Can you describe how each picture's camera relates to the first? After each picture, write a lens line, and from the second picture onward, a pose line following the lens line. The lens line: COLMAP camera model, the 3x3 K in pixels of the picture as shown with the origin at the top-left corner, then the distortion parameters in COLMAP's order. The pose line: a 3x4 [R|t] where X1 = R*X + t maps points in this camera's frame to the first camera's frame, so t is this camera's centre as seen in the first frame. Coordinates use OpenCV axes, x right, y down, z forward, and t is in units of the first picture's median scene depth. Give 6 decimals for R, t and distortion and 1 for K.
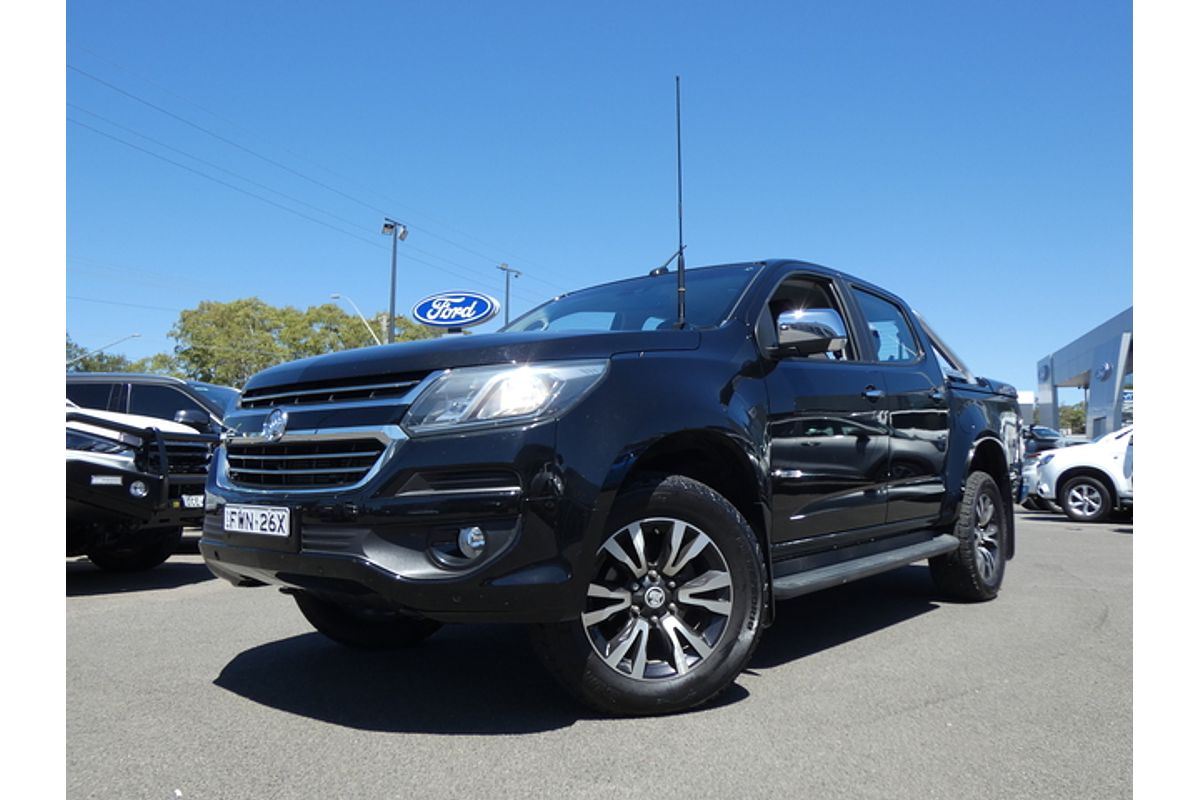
lens RADIAL K [[886.8, 0, 610.4], [0, 886.8, 421.6], [0, 0, 1]] dist [-0.004579, -0.012273]
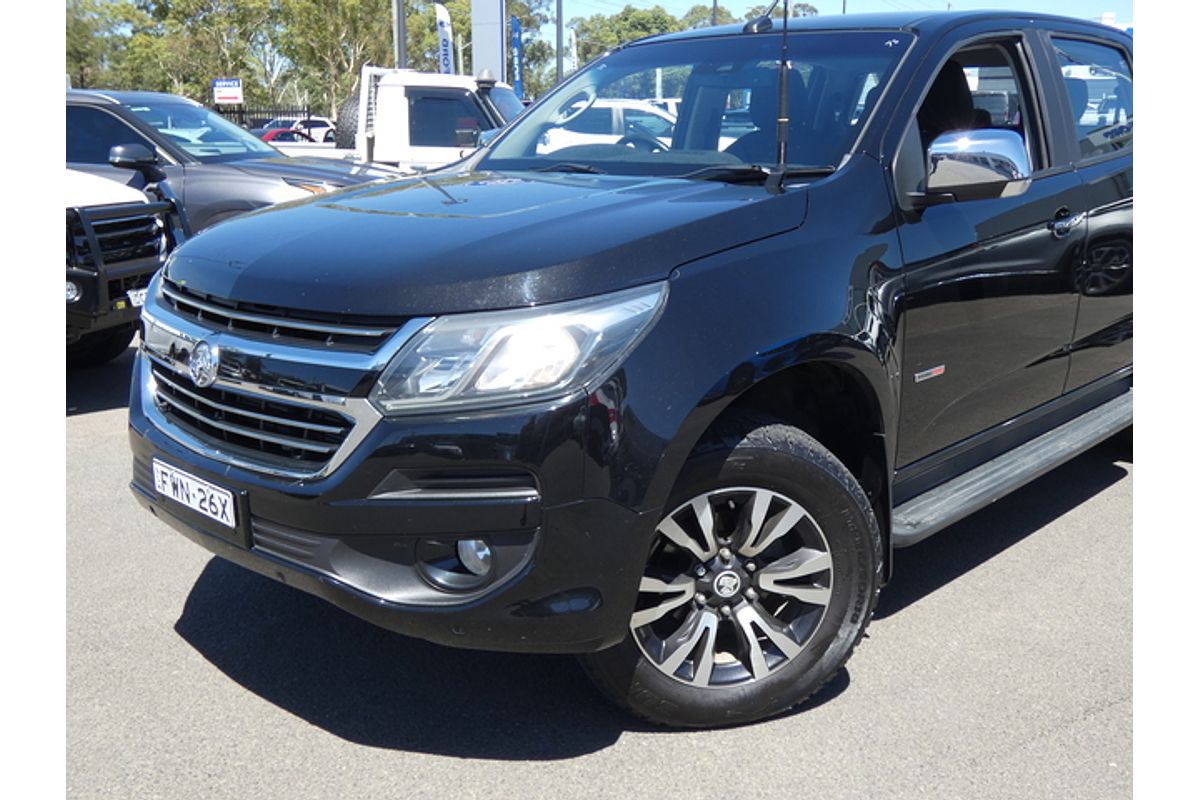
lens RADIAL K [[1142.0, 0, 604.2], [0, 1142.0, 436.9], [0, 0, 1]] dist [0.005561, 0.000000]
pose [[0.996558, 0.017934, -0.080936, 0.018495], [0.008338, 0.949683, 0.313101, -0.179106], [0.082478, -0.312698, 0.946265, 0.098631]]
